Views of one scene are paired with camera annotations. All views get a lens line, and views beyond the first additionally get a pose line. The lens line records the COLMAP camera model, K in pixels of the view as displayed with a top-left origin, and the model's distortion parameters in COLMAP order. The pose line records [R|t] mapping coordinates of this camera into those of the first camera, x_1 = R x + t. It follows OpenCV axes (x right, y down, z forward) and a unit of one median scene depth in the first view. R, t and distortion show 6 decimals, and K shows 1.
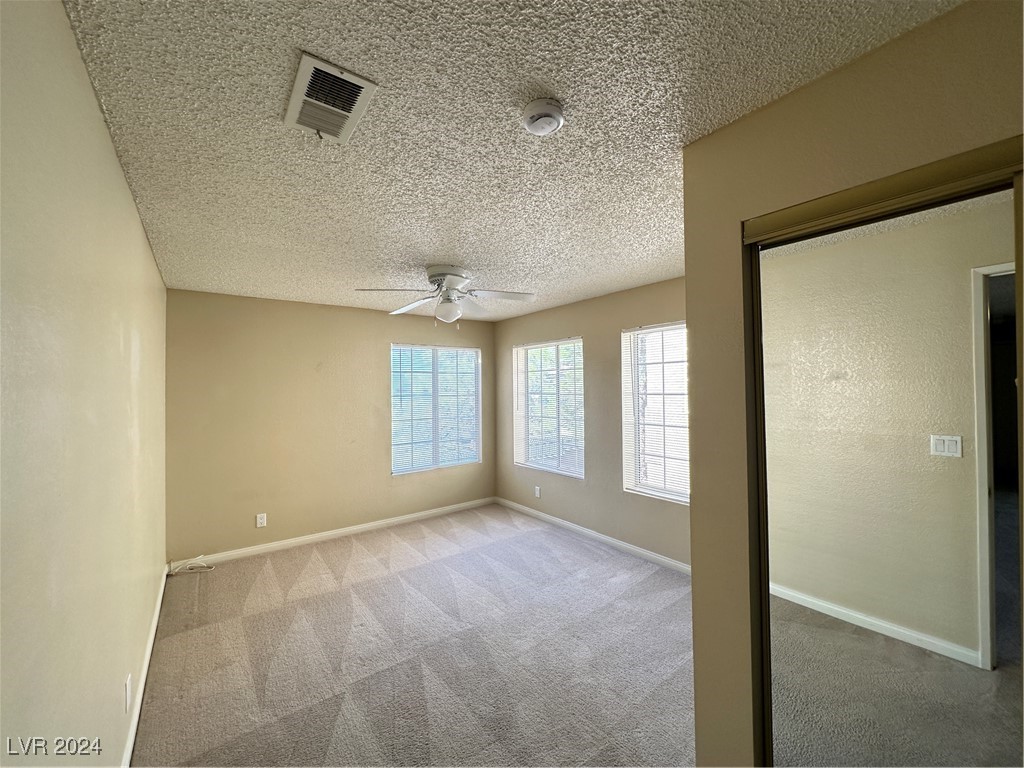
lens RADIAL K [[410.1, 0, 505.6], [0, 410.1, 383.4], [0, 0, 1]] dist [-0.002926, -0.000176]
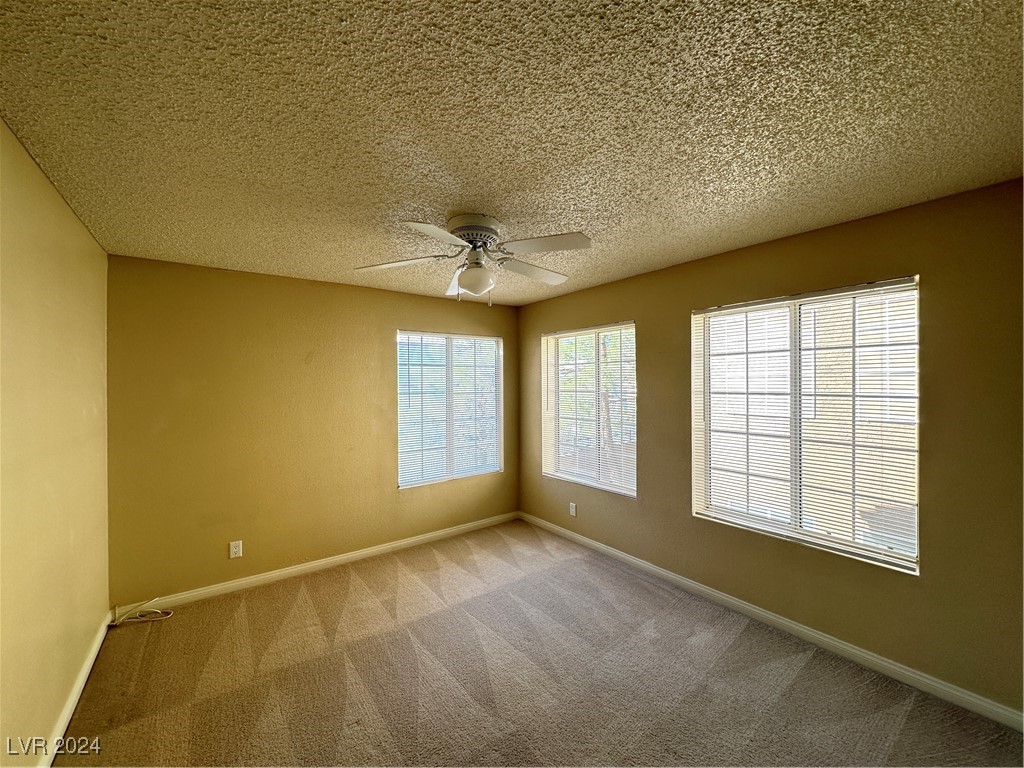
lens RADIAL K [[410.1, 0, 505.8], [0, 410.1, 384.5], [0, 0, 1]] dist [-0.002926, -0.000176]
pose [[0.999947, 0.003560, -0.009634, -0.065173], [-0.003427, 0.999899, 0.013797, -0.000054], [0.009682, -0.013763, 0.999858, 0.216161]]
